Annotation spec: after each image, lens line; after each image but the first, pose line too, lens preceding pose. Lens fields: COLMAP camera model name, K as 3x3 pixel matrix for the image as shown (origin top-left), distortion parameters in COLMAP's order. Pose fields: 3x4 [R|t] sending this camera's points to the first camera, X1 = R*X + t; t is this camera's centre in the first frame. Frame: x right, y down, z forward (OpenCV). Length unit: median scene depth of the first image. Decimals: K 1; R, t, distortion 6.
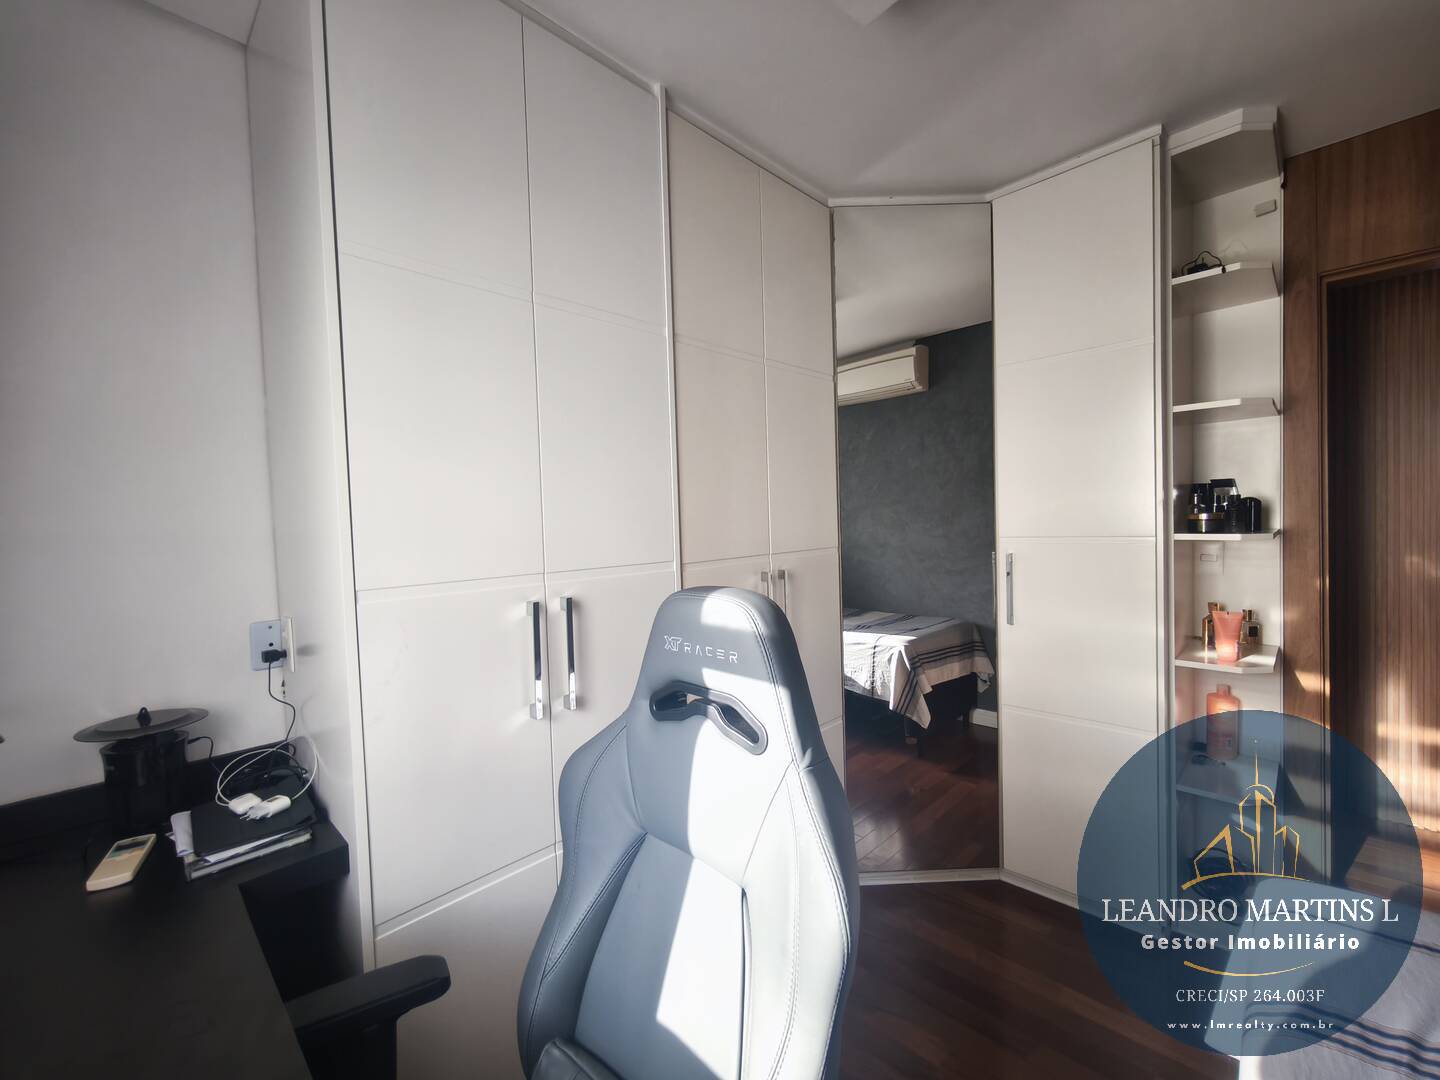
lens RADIAL K [[602.2, 0, 719.8], [0, 602.2, 544.4], [0, 0, 1]] dist [0.000461, 0.000165]
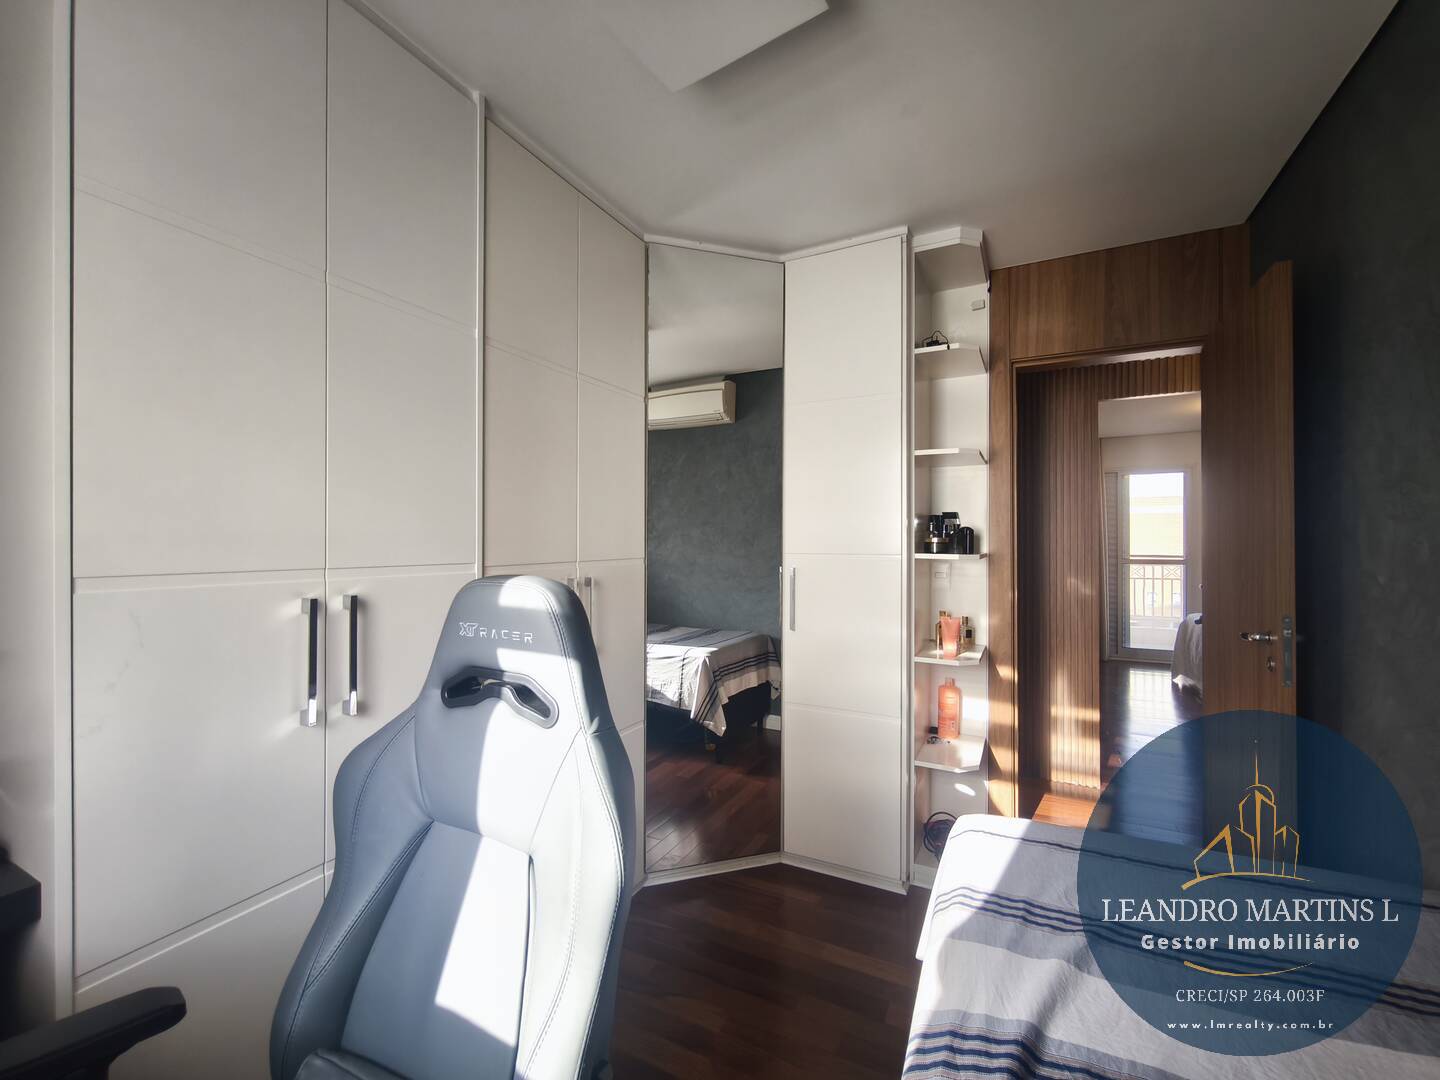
lens RADIAL K [[603.1, 0, 721.4], [0, 603.1, 546.7], [0, 0, 1]] dist [-0.001442, -0.000145]
pose [[0.953928, 0.033937, 0.298109, 0.011010], [-0.022772, 0.998906, -0.040846, 0.028140], [-0.299169, 0.032175, 0.953657, -0.056202]]
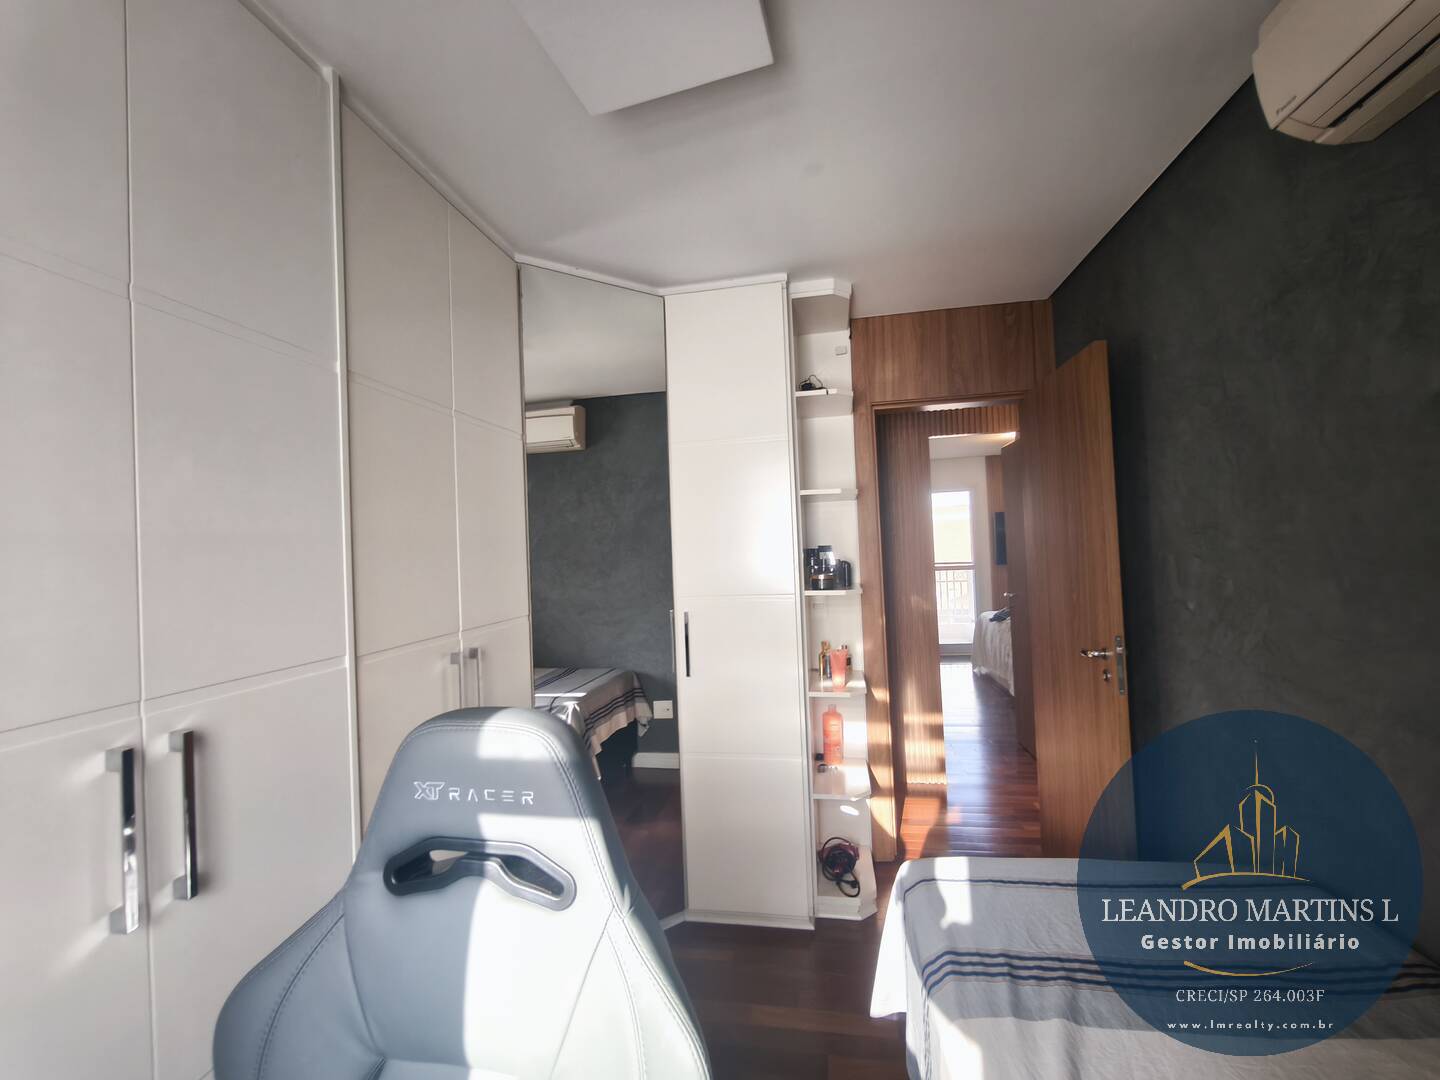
lens RADIAL K [[599.8, 0, 717.1], [0, 599.8, 546.8], [0, 0, 1]] dist [-0.002028, 0.000139]
pose [[0.824662, 0.003696, 0.565614, -0.105186], [0.033810, 0.997868, -0.055815, -0.046614], [-0.564615, 0.065152, 0.822779, 0.067497]]
